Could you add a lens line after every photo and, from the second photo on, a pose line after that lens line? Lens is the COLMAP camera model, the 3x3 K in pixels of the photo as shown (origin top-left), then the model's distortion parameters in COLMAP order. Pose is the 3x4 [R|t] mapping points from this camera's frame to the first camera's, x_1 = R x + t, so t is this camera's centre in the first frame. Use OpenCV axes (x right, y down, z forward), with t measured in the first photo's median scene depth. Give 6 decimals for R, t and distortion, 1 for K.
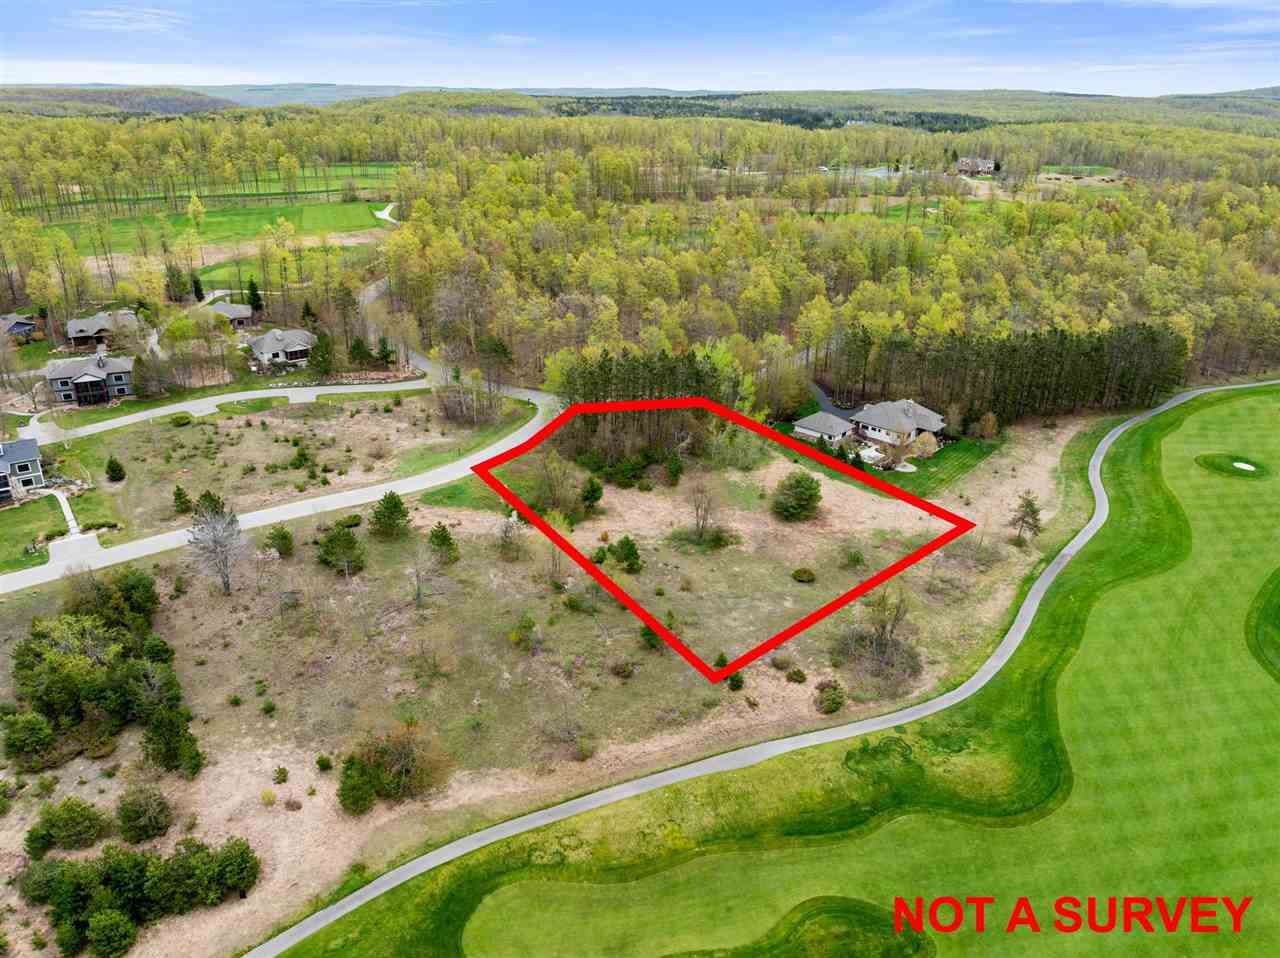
lens RADIAL K [[910.1, 0, 643.9], [0, 910.1, 470.1], [0, 0, 1]] dist [-0.043287, 0.012801]
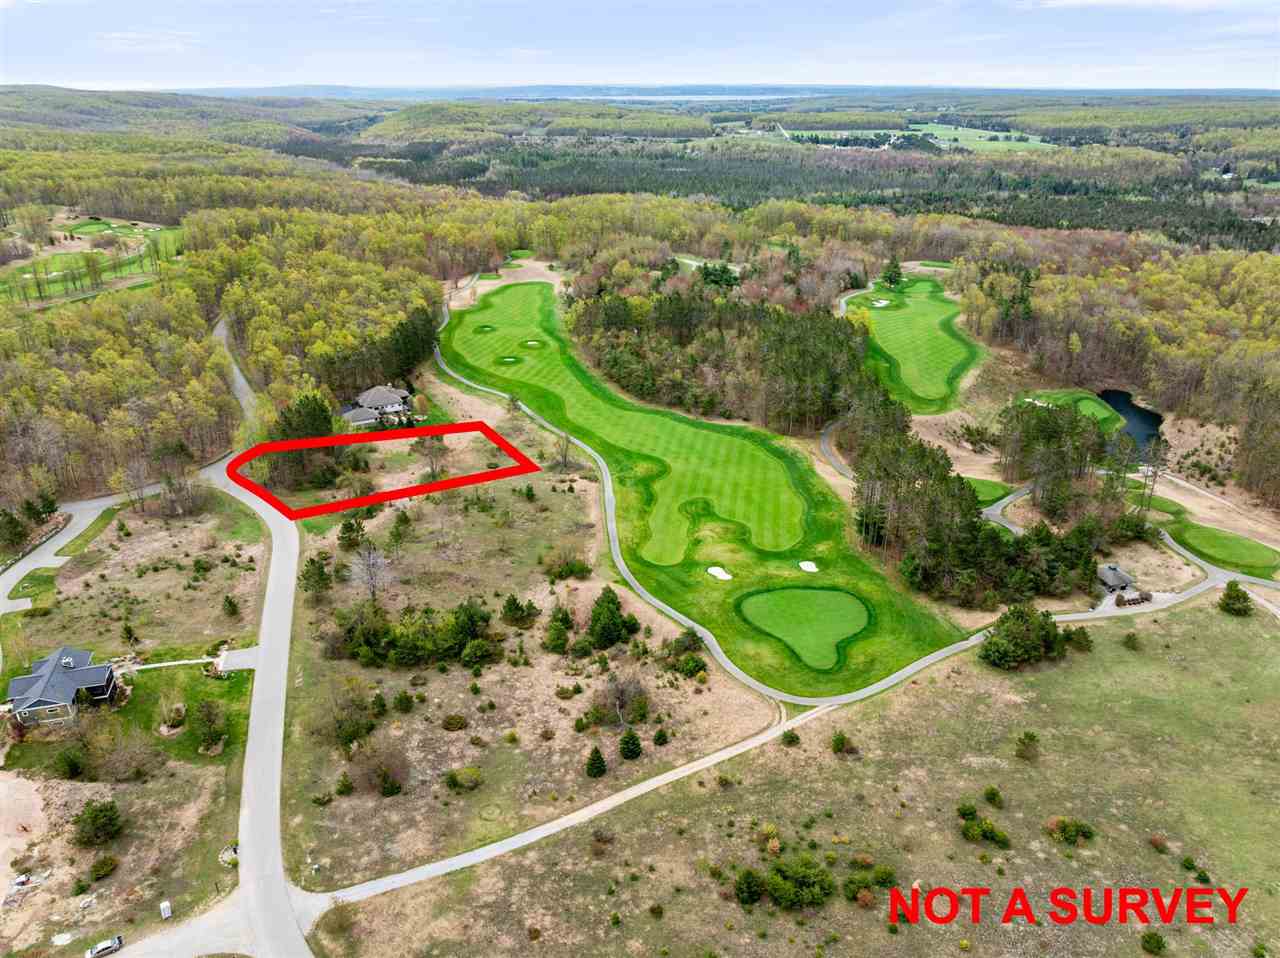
lens RADIAL K [[910.1, 0, 649.4], [0, 910.1, 475.4], [0, 0, 1]] dist [-0.043287, 0.012801]
pose [[0.311121, -0.392271, 0.865637, -1.301318], [0.375771, 0.887394, 0.267073, -0.236545], [-0.872926, 0.242189, 0.423491, -0.088846]]
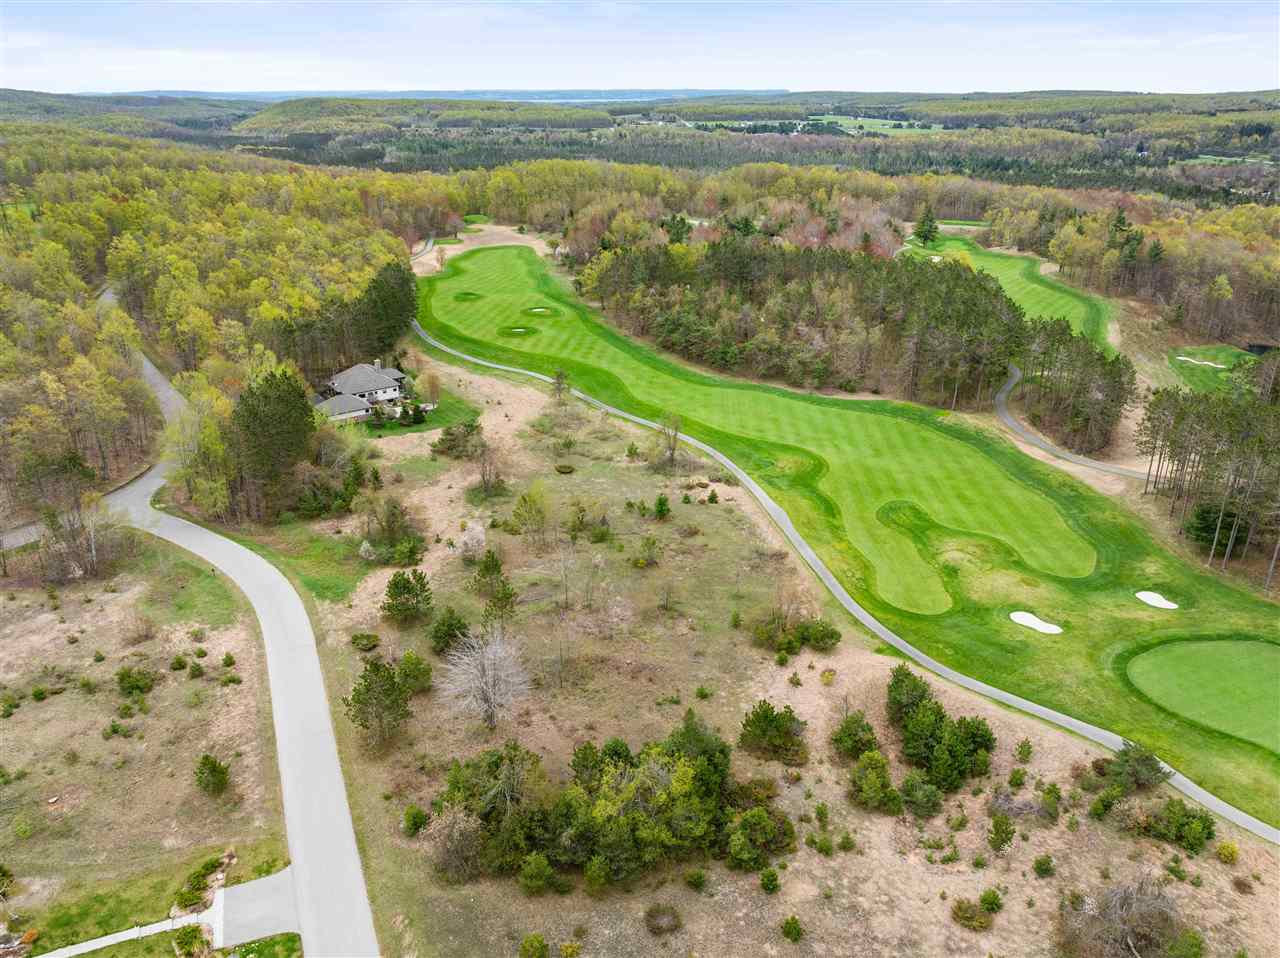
lens RADIAL K [[910.1, 0, 646.0], [0, 910.1, 480.7], [0, 0, 1]] dist [-0.043287, 0.012801]
pose [[0.189799, -0.404365, 0.894687, -0.886218], [0.386600, 0.868415, 0.310477, -0.206429], [-0.902506, 0.286958, 0.321152, 0.464547]]
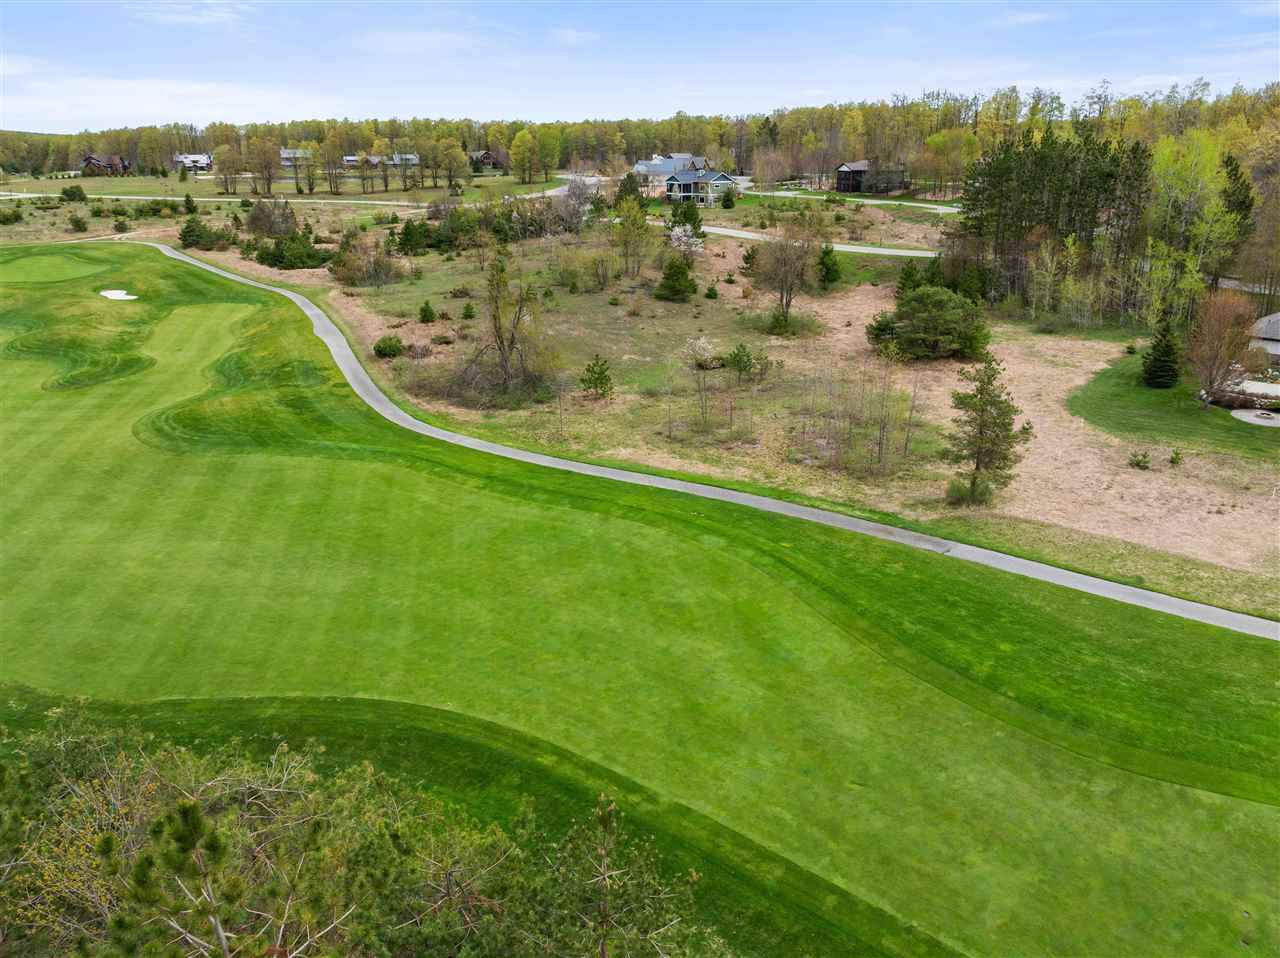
lens RADIAL K [[910.1, 0, 639.7], [0, 910.1, 478.4], [0, 0, 1]] dist [-0.043287, 0.012801]
pose [[0.046668, 0.339353, -0.939501, 0.768293], [-0.394805, 0.870214, 0.294715, 0.015373], [0.917579, 0.357166, 0.174589, 0.813803]]
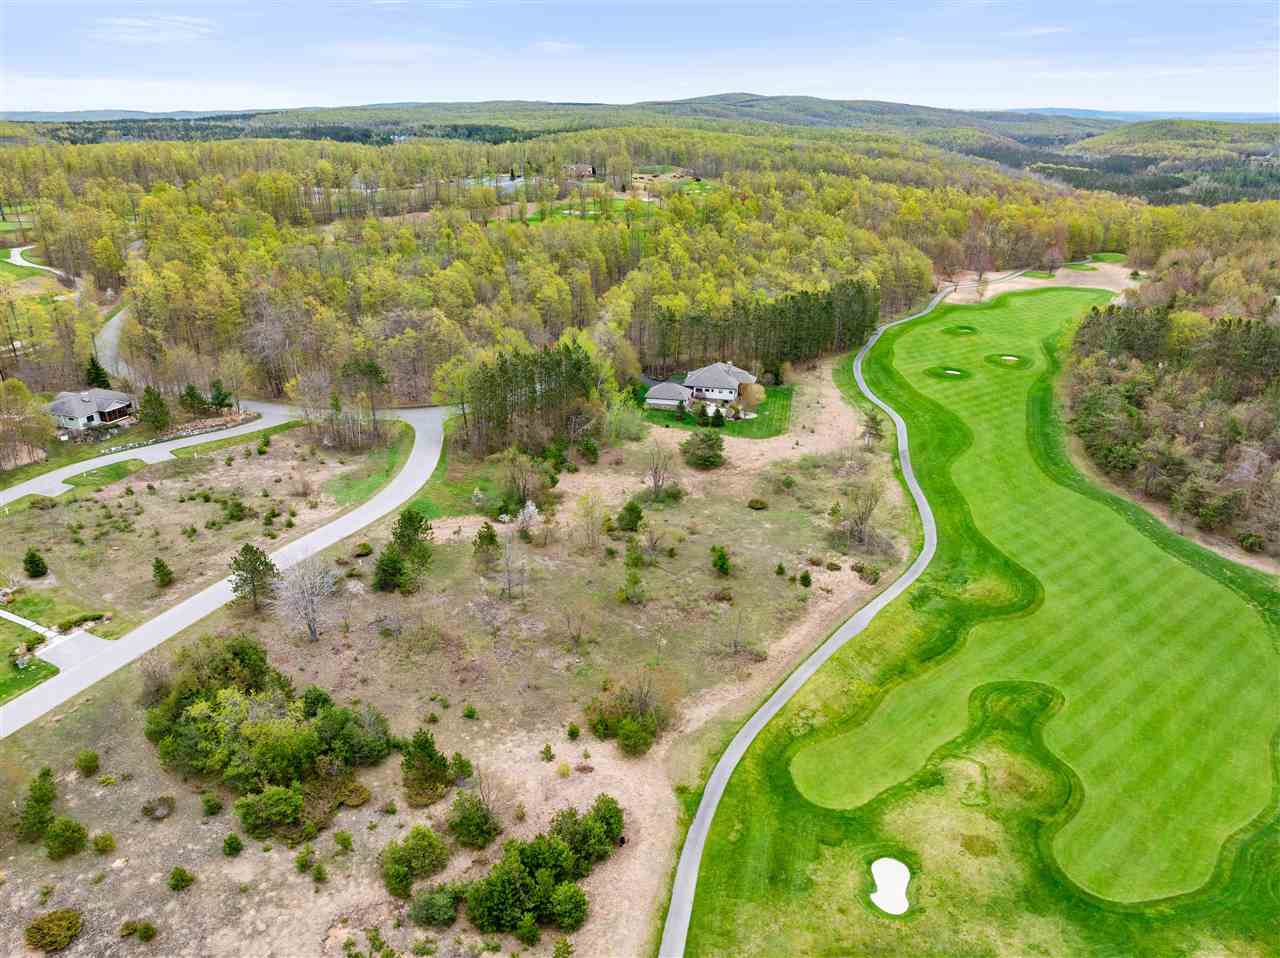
lens RADIAL K [[910.1, 0, 645.2], [0, 910.1, 477.0], [0, 0, 1]] dist [-0.043287, 0.012801]
pose [[0.870271, -0.198257, 0.450912, -0.461130], [0.201525, 0.978611, 0.041329, 0.000330], [-0.449461, 0.054903, 0.891611, -0.011458]]
